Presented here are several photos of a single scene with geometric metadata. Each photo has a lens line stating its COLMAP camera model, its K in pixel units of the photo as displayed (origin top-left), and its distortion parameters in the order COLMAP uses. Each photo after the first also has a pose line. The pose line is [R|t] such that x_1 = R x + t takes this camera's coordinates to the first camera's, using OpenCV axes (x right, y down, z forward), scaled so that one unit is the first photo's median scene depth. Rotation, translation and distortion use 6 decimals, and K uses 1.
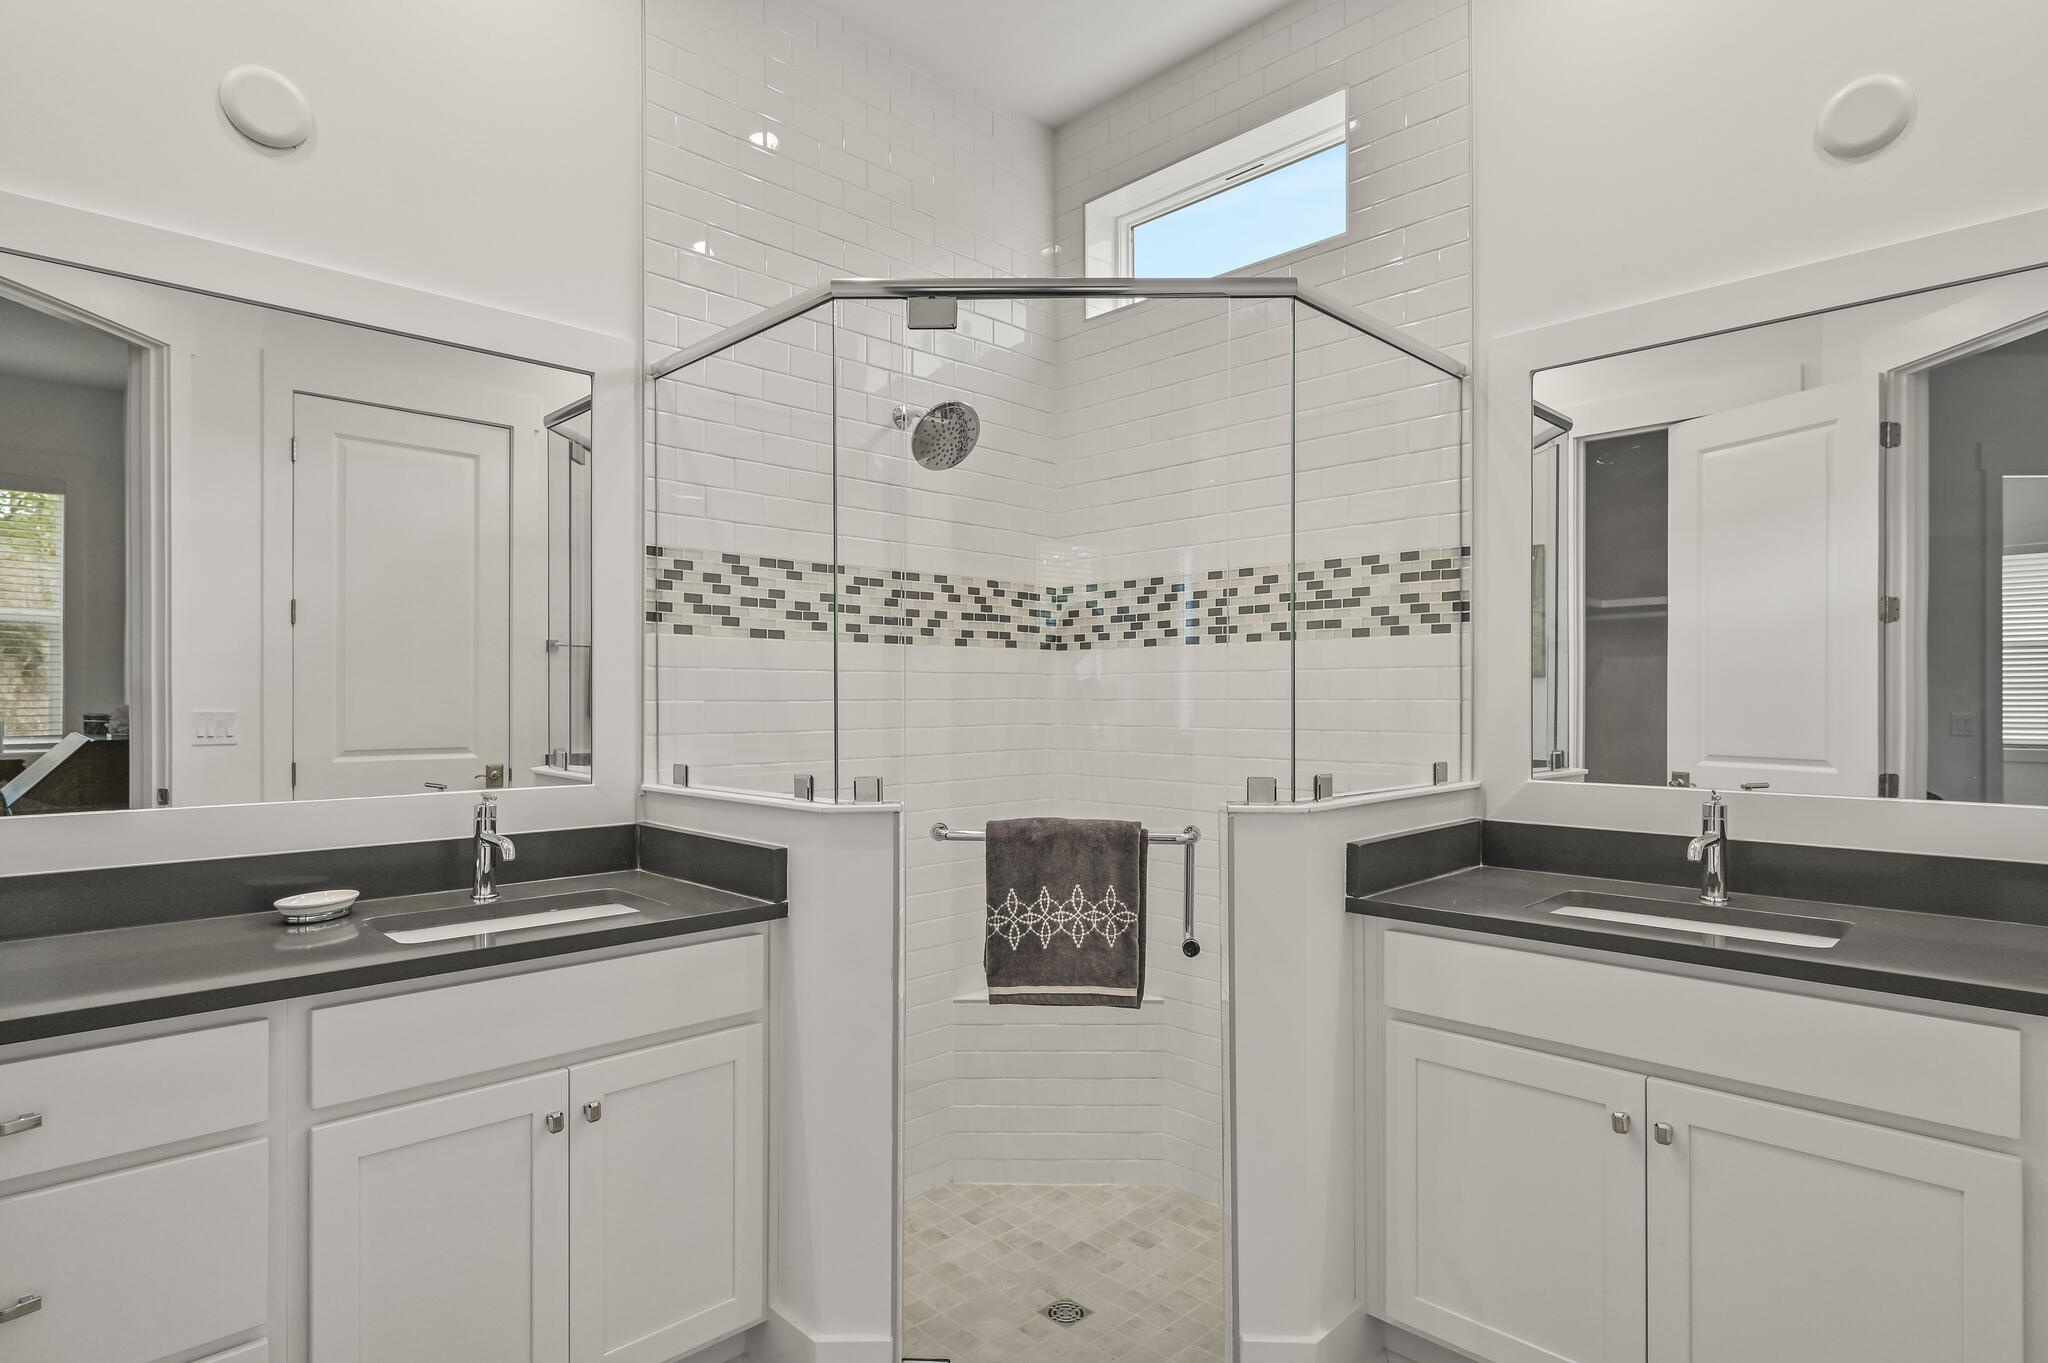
lens RADIAL K [[1091.9, 0, 1032.6], [0, 1091.9, 694.9], [0, 0, 1]] dist [-0.004935, 0.003788]
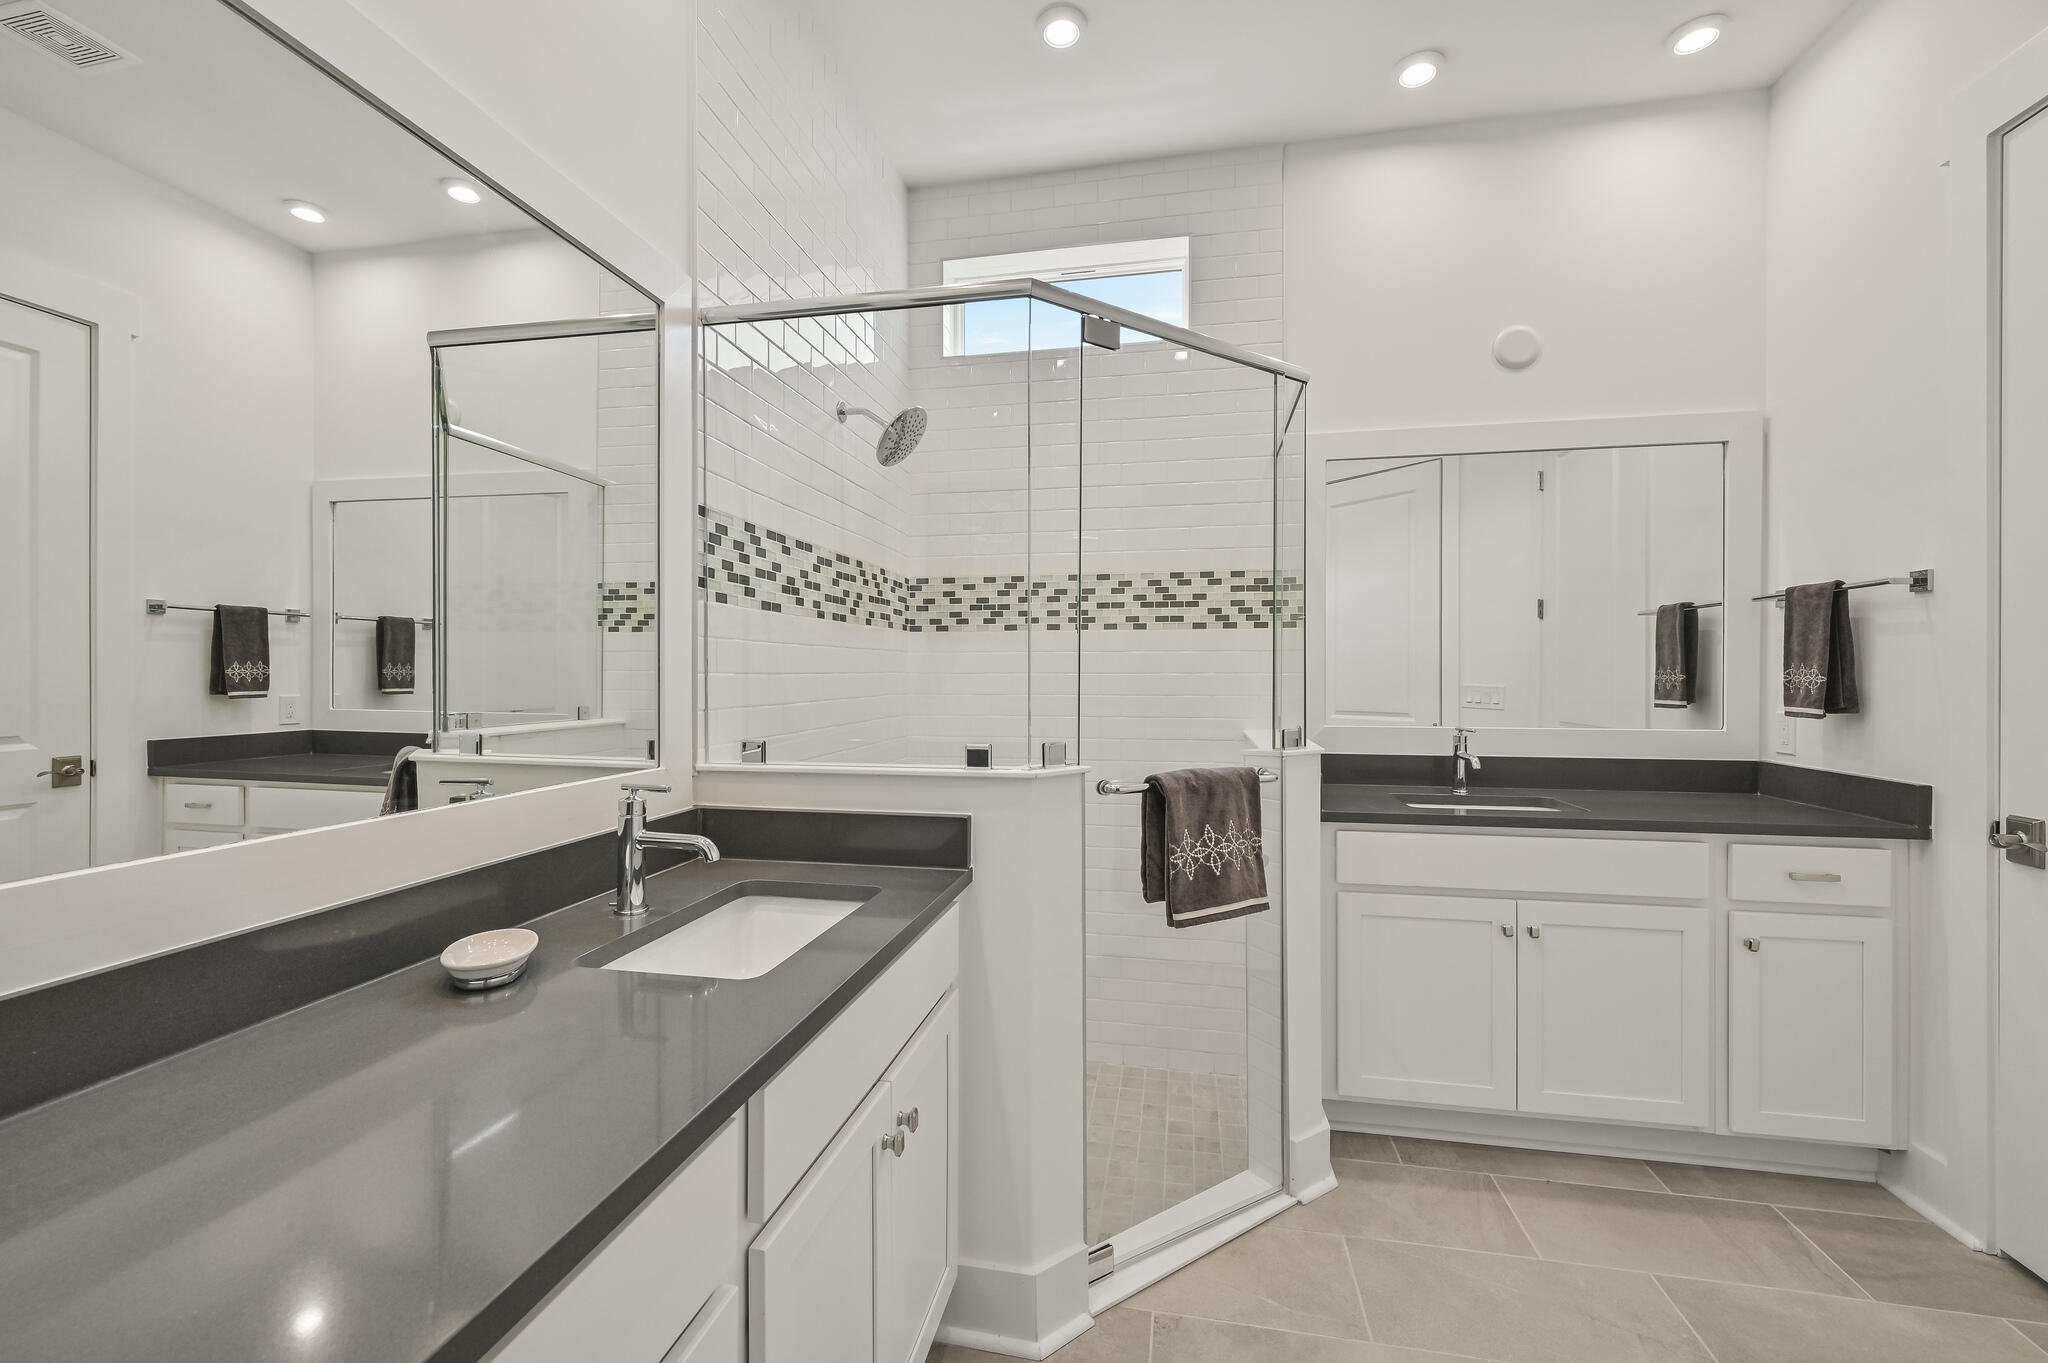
lens RADIAL K [[813.4, 0, 1029.6], [0, 813.4, 675.5], [0, 0, 1]] dist [-0.001674, 0.000582]
pose [[0.823684, -0.000665, 0.567048, -0.480880], [-0.002801, 0.999982, 0.005241, 0.002622], [-0.567042, -0.005905, 0.823668, 0.259199]]
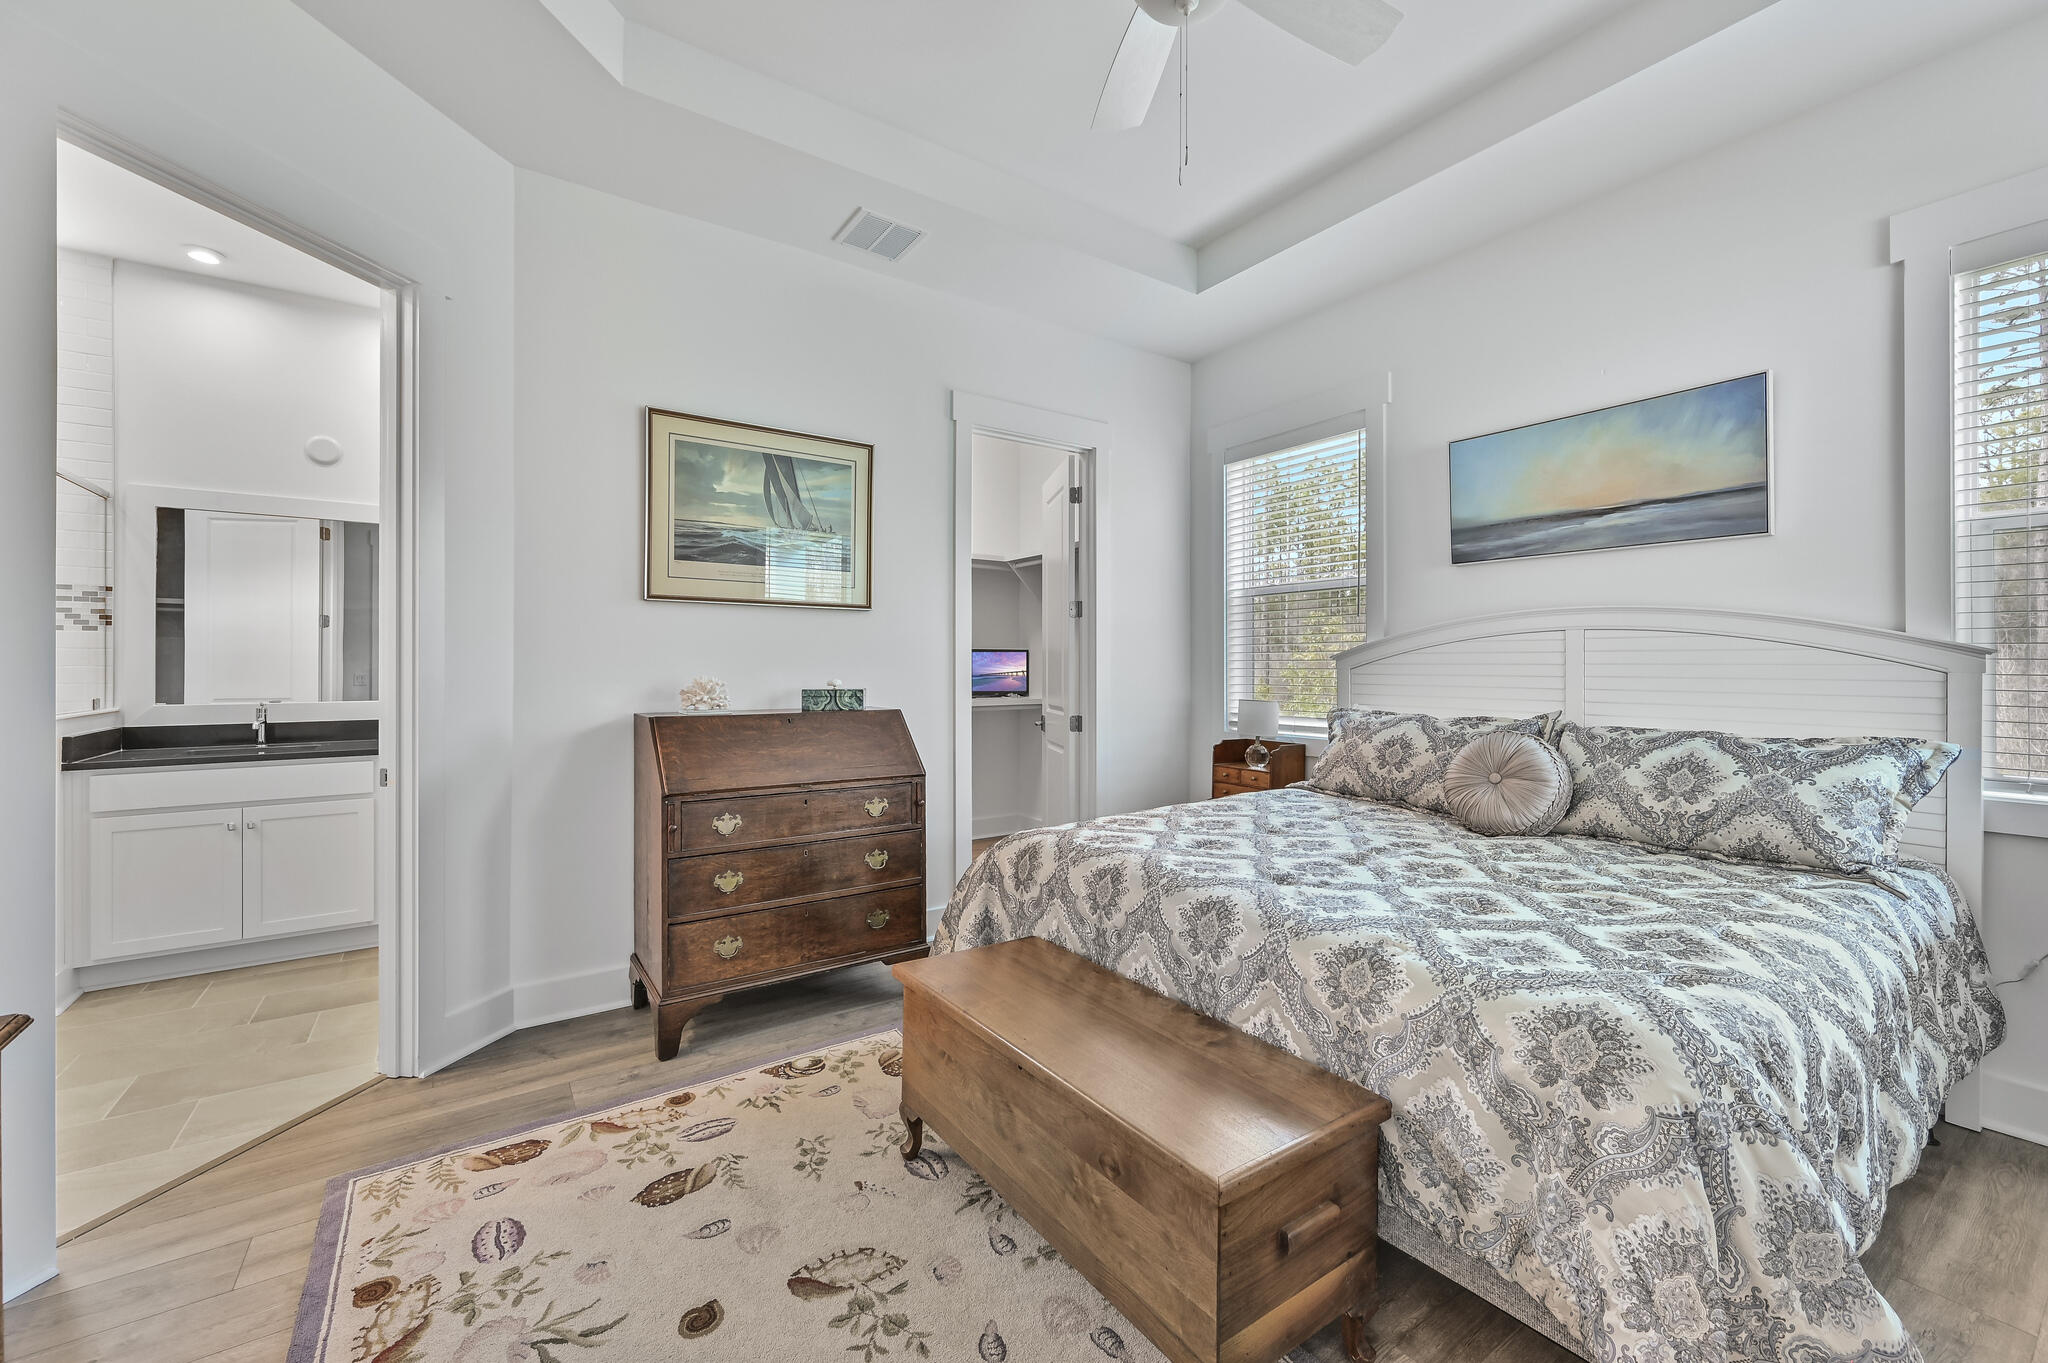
lens RADIAL K [[813.4, 0, 1014.4], [0, 813.4, 668.5], [0, 0, 1]] dist [-0.001674, 0.000582]
pose [[0.184232, 0.001775, 0.982881, -0.675292], [-0.010634, 0.999943, 0.000188, -0.007801], [-0.982825, -0.010486, 0.184241, -0.787025]]
